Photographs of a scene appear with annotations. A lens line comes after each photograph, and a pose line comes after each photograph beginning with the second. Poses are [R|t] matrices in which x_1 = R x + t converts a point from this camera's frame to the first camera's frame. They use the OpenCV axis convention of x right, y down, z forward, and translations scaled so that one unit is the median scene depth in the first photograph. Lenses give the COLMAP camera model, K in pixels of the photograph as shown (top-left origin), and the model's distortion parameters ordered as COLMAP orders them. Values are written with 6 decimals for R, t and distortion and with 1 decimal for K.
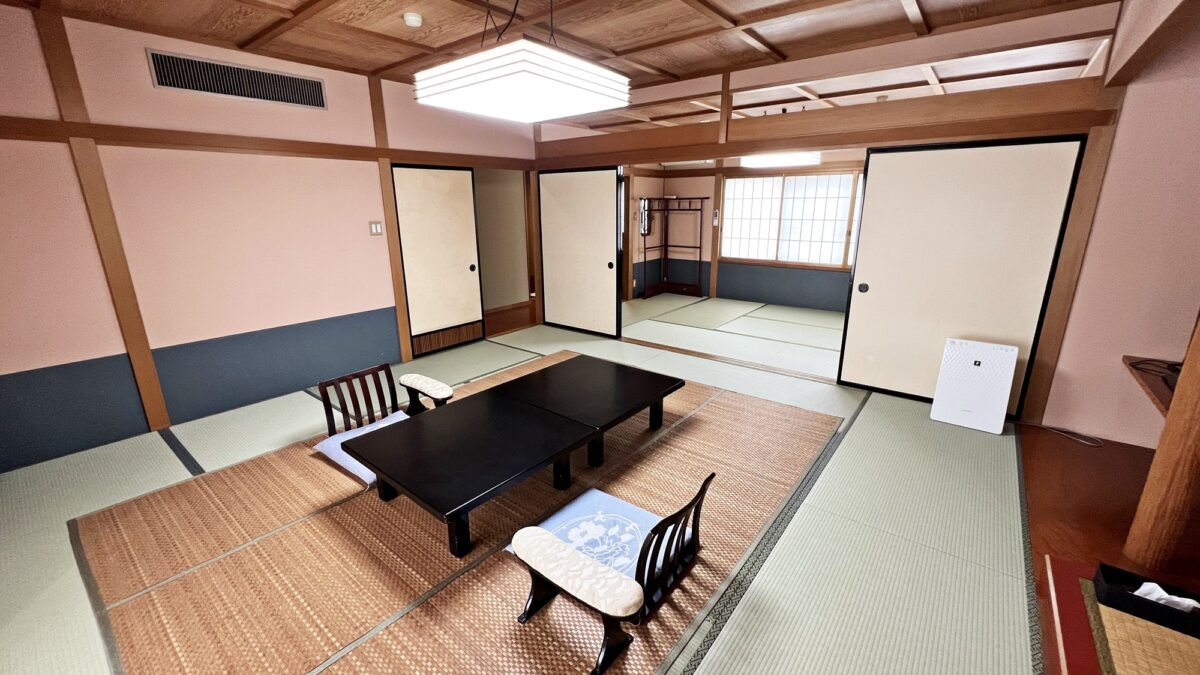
lens RADIAL K [[478.4, 0, 598.5], [0, 478.4, 336.2], [0, 0, 1]] dist [-0.002397, 0.000917]
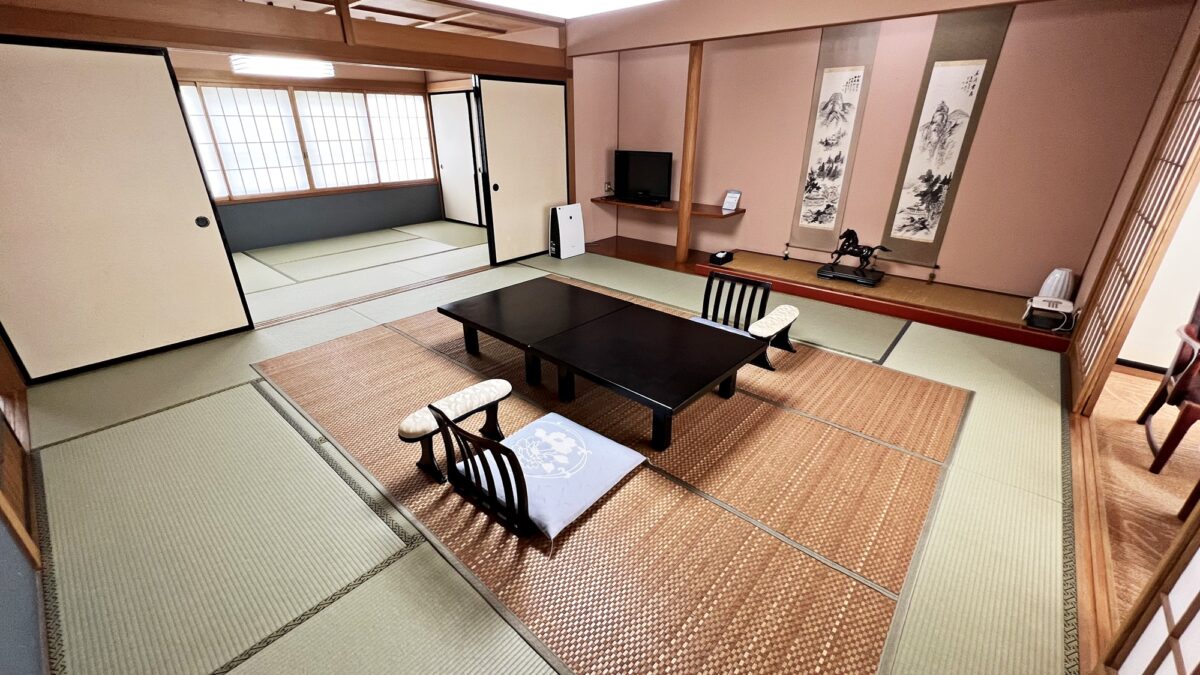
lens RADIAL K [[478.4, 0, 598.4], [0, 478.4, 333.4], [0, 0, 1]] dist [-0.002397, 0.000917]
pose [[0.044715, -0.392432, 0.918693, -0.626829], [0.270591, 0.889994, 0.367003, -0.116624], [-0.961656, 0.232179, 0.145984, 0.486180]]
